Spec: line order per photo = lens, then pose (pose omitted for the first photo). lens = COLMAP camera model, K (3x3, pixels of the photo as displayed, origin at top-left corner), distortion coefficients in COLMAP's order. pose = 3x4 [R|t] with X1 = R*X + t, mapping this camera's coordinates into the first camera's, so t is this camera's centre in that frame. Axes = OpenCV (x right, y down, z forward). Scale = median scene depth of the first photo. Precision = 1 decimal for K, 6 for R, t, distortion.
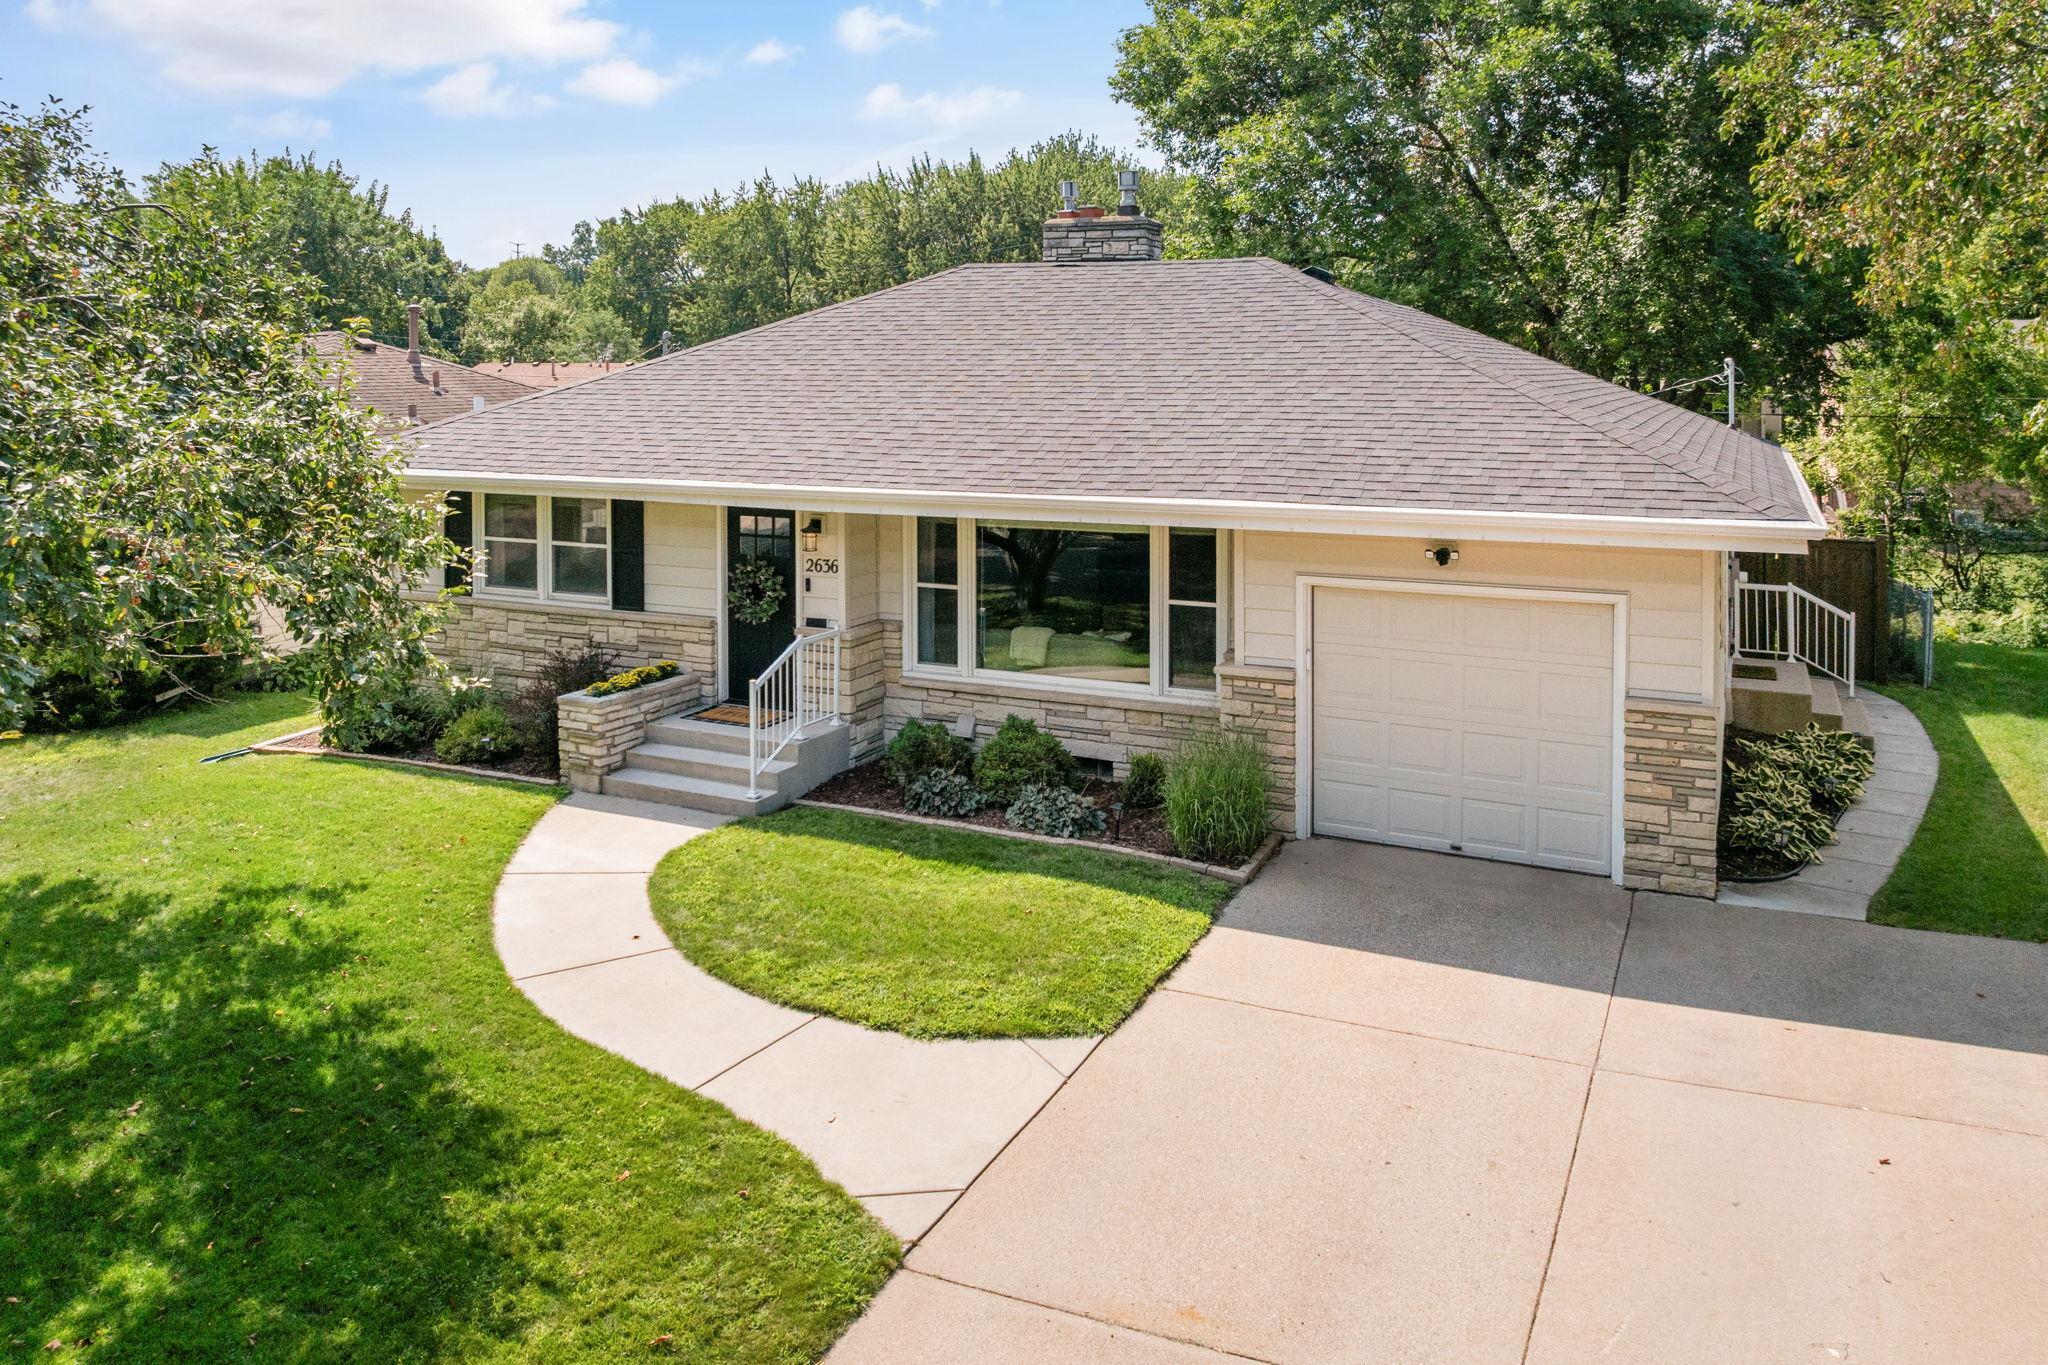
lens RADIAL K [[1550.3, 0, 1025.7], [0, 1550.3, 393.2], [0, 0, 1]] dist [-0.023724, -0.009927]
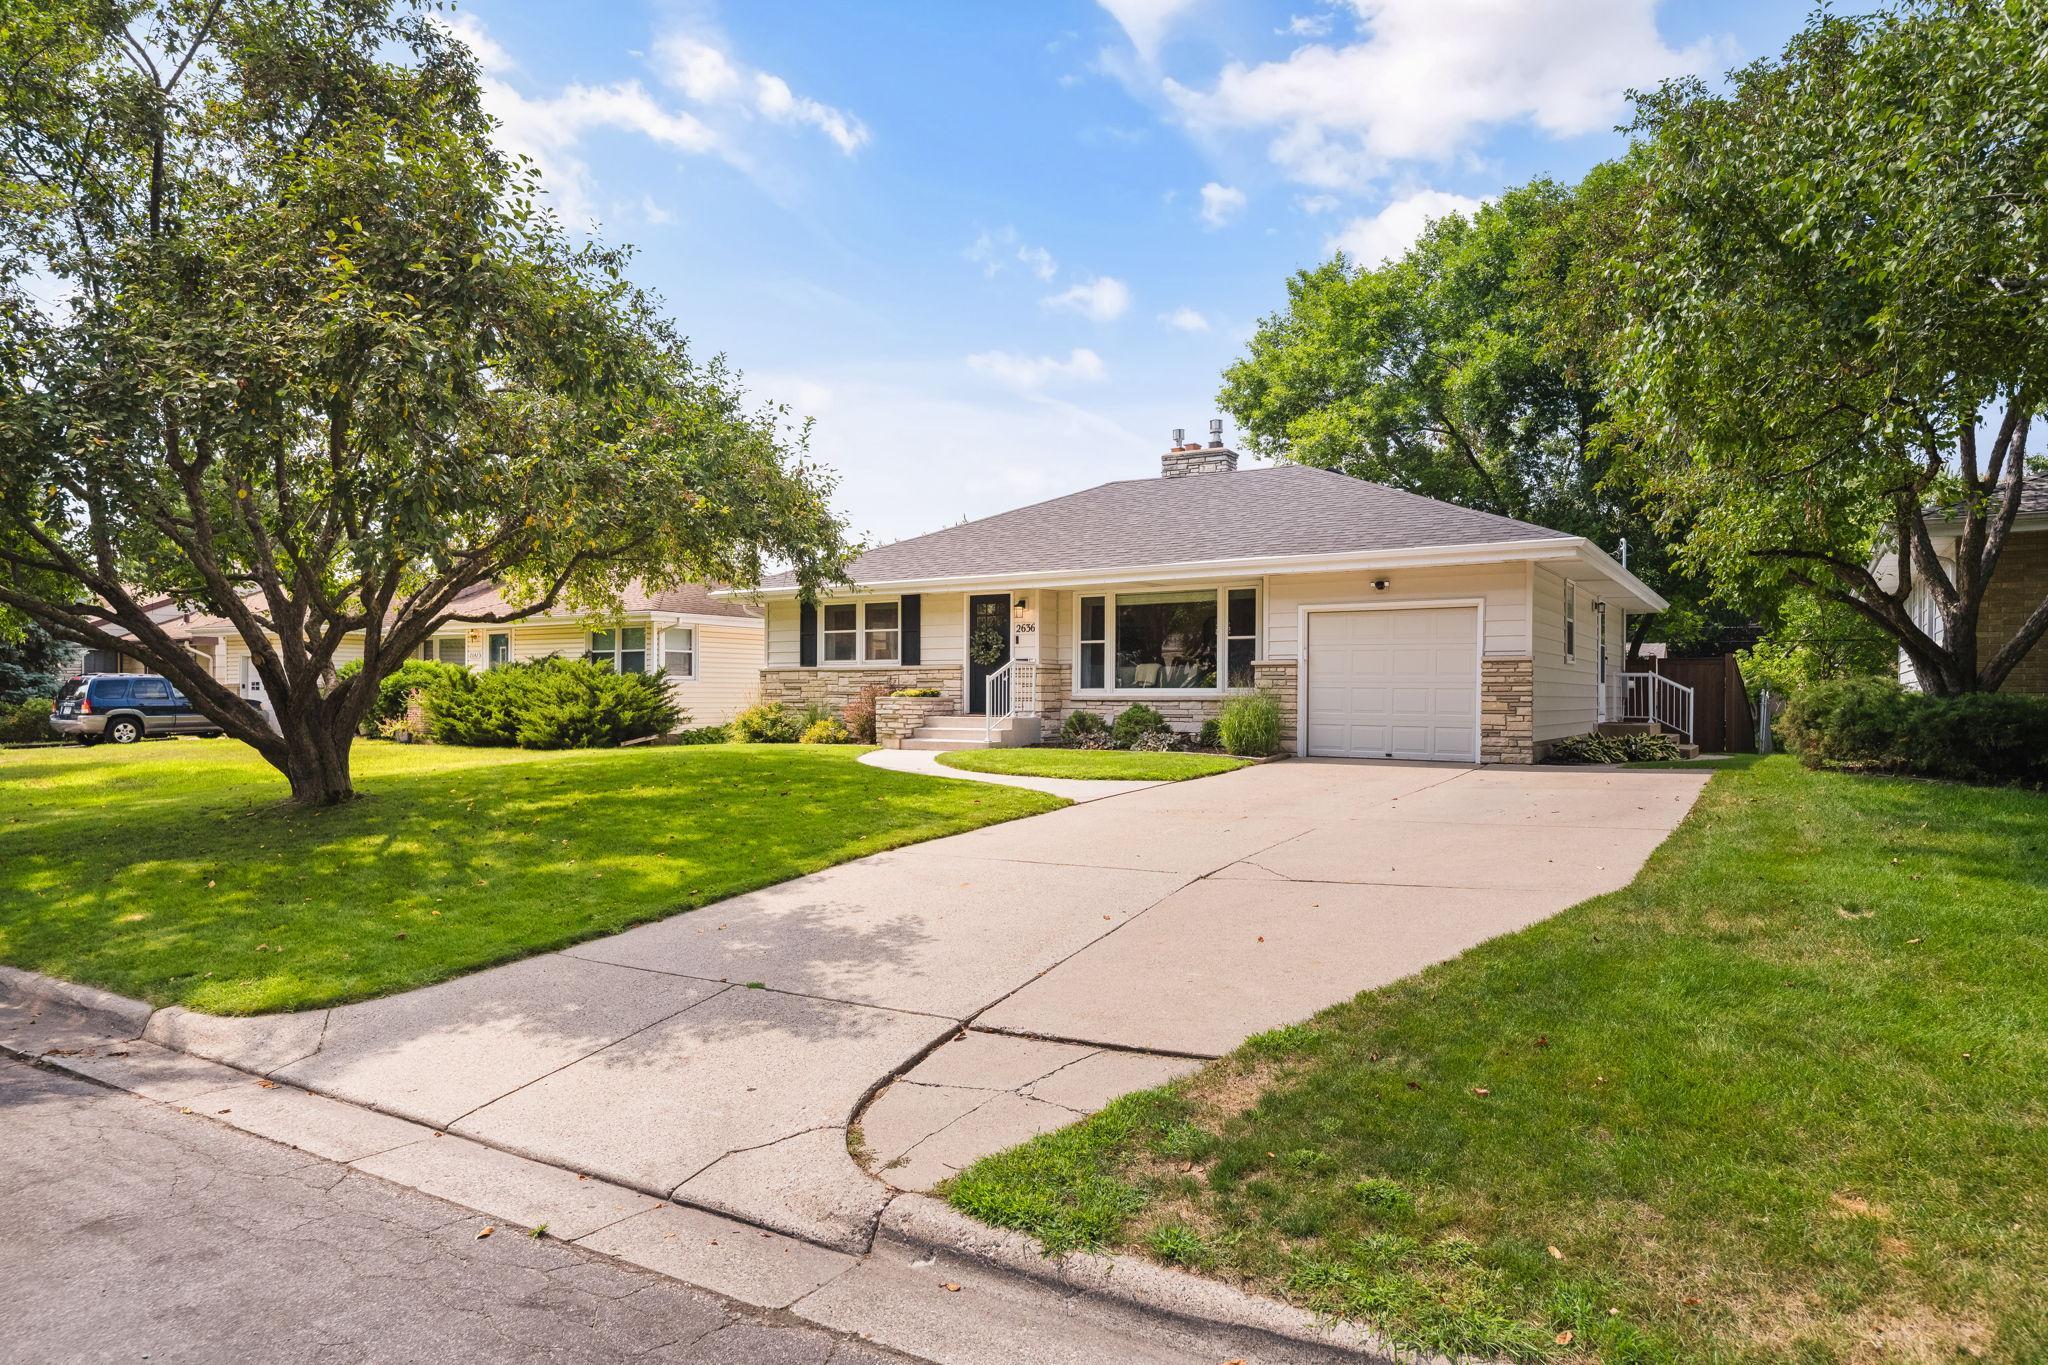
lens RADIAL K [[1271.6, 0, 1013.8], [0, 1271.6, 731.3], [0, 0, 1]] dist [0.006893, 0.001304]
pose [[0.992823, 0.007814, -0.119339, 0.024217], [-0.007482, 0.999967, 0.003230, 0.220099], [0.119360, -0.002314, 0.992848, -0.396570]]
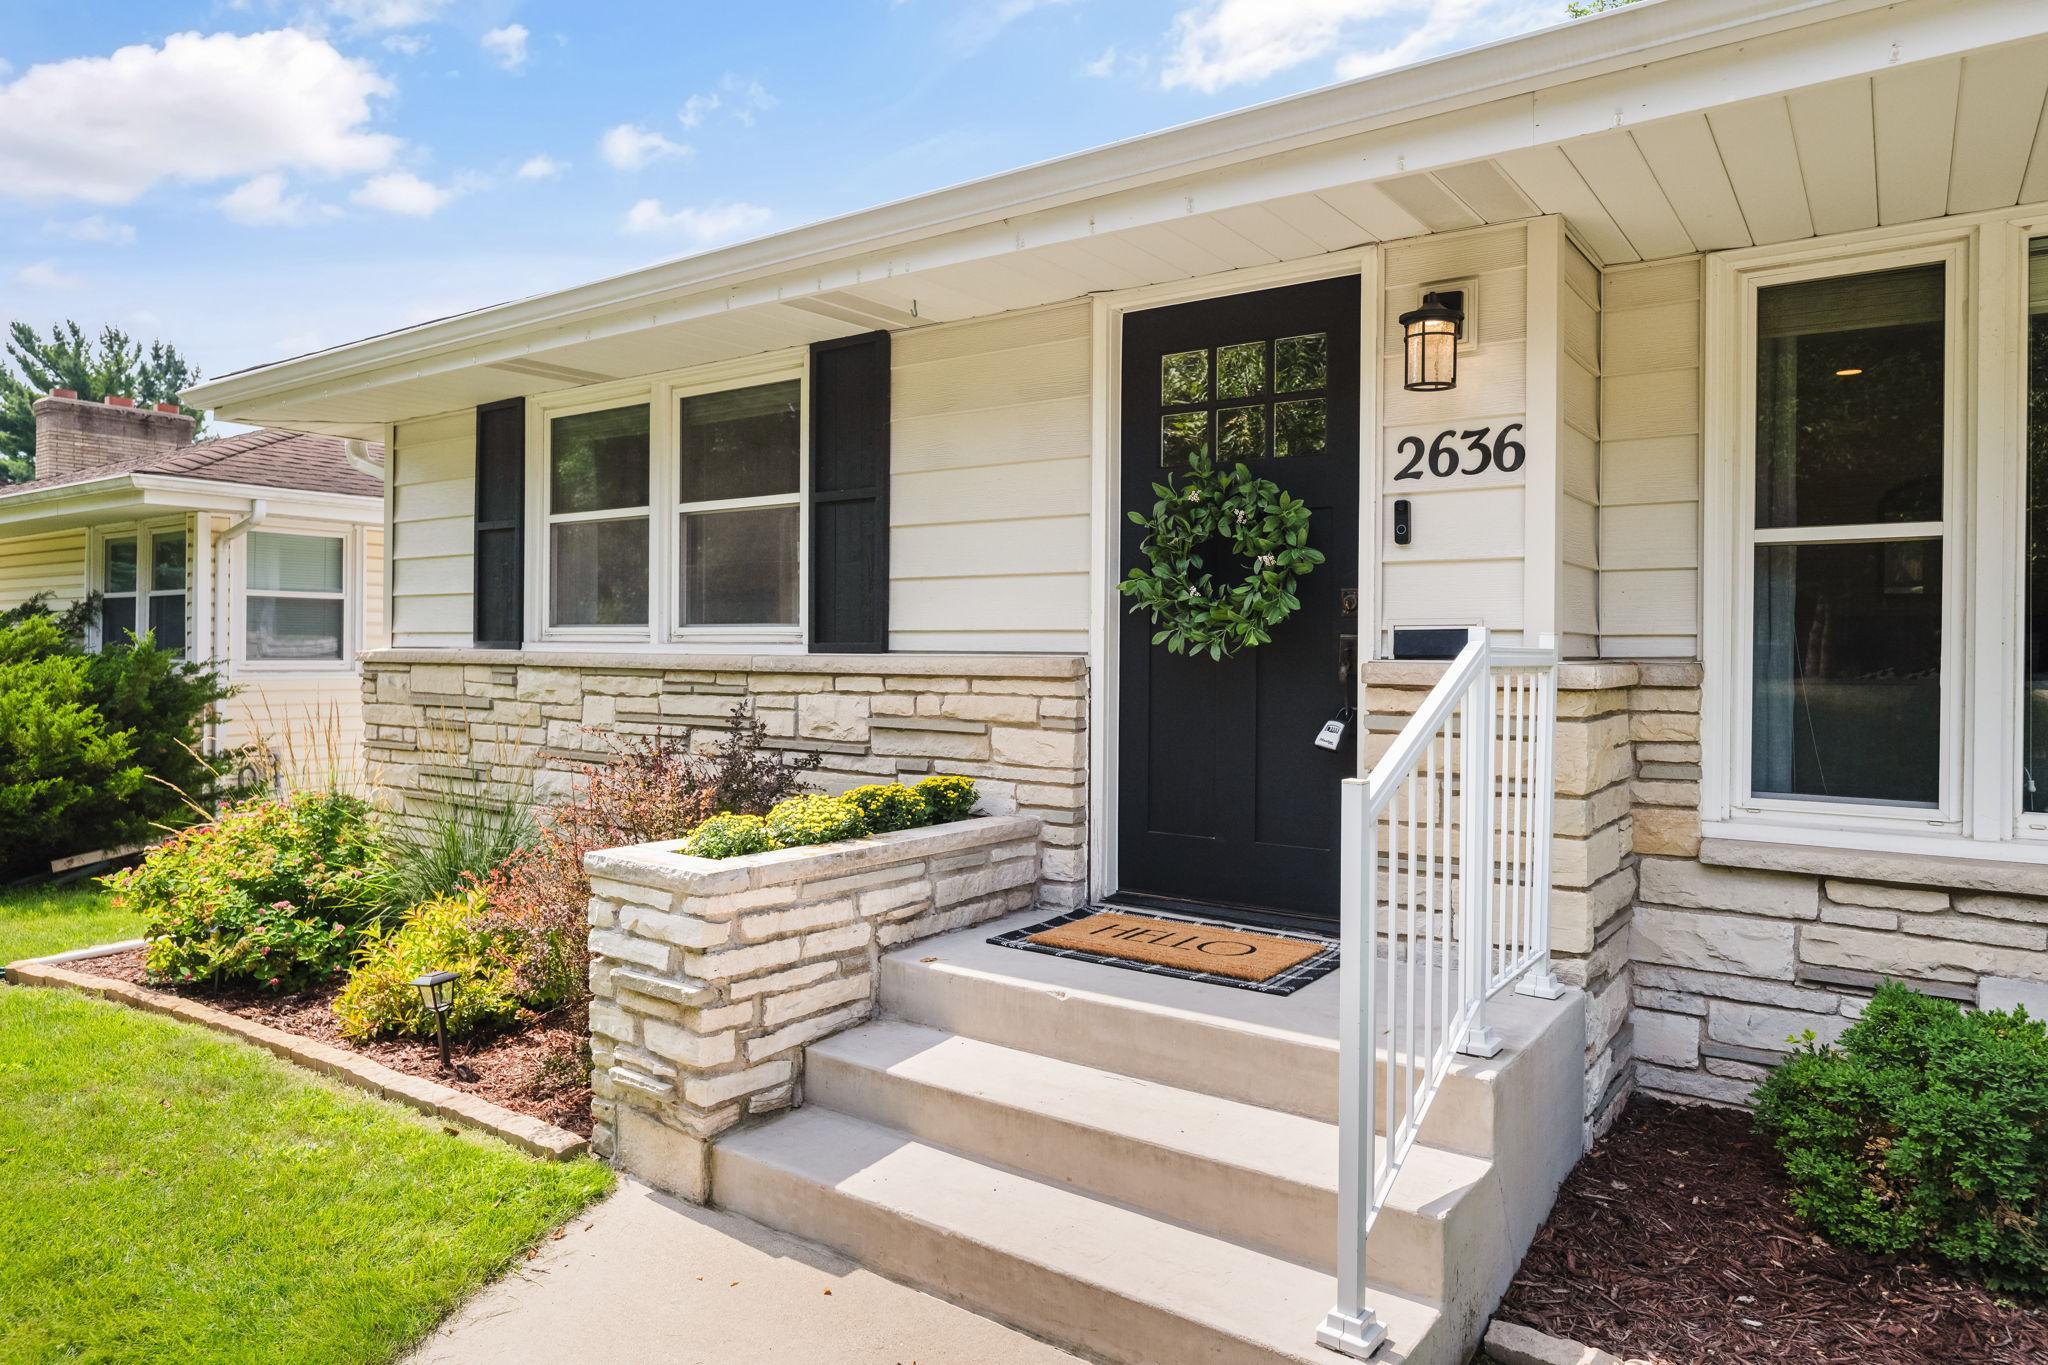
lens RADIAL K [[1271.6, 0, 1017.5], [0, 1271.6, 652.4], [0, 0, 1]] dist [0.006893, 0.001304]
pose [[0.986228, 0.009796, -0.165101, -0.173685], [-0.013353, 0.999702, -0.020447, 0.155193], [0.164851, 0.022370, 0.986065, 0.739227]]
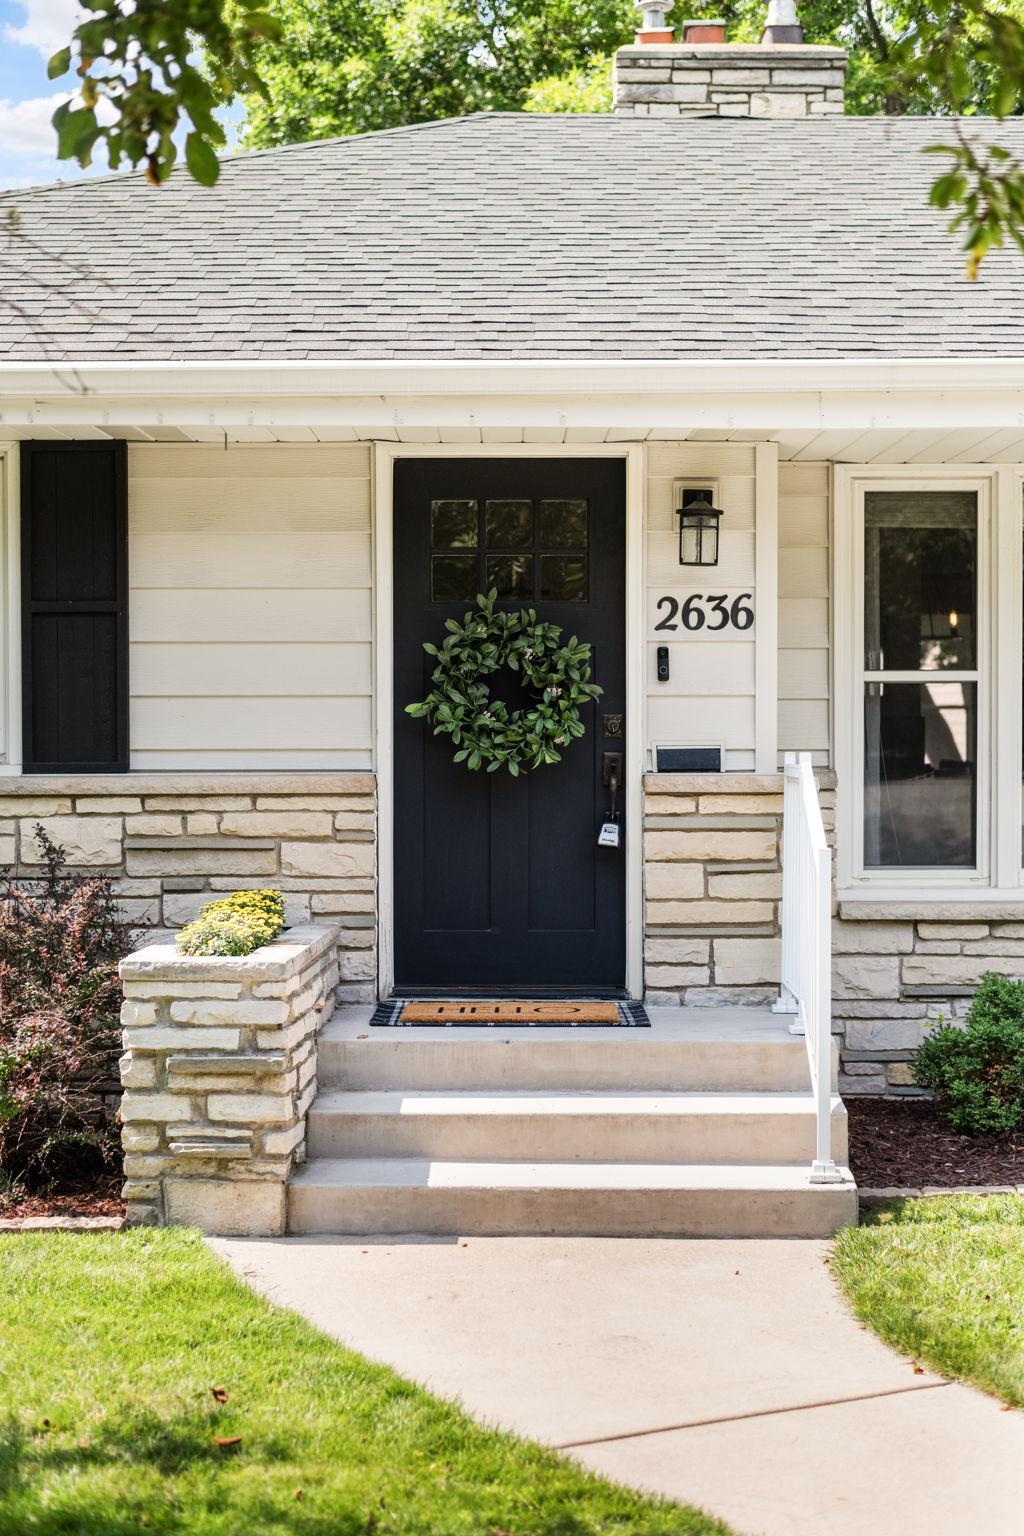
lens RADIAL K [[2238.6, 0, 516.0], [0, 2238.6, 770.8], [0, 0, 1]] dist [0.058235, 0.000000]
pose [[0.905152, -0.006395, 0.425039, -0.411067], [0.010015, 0.999930, -0.006282, 0.153139], [-0.424969, 0.009942, 0.905153, 0.509026]]
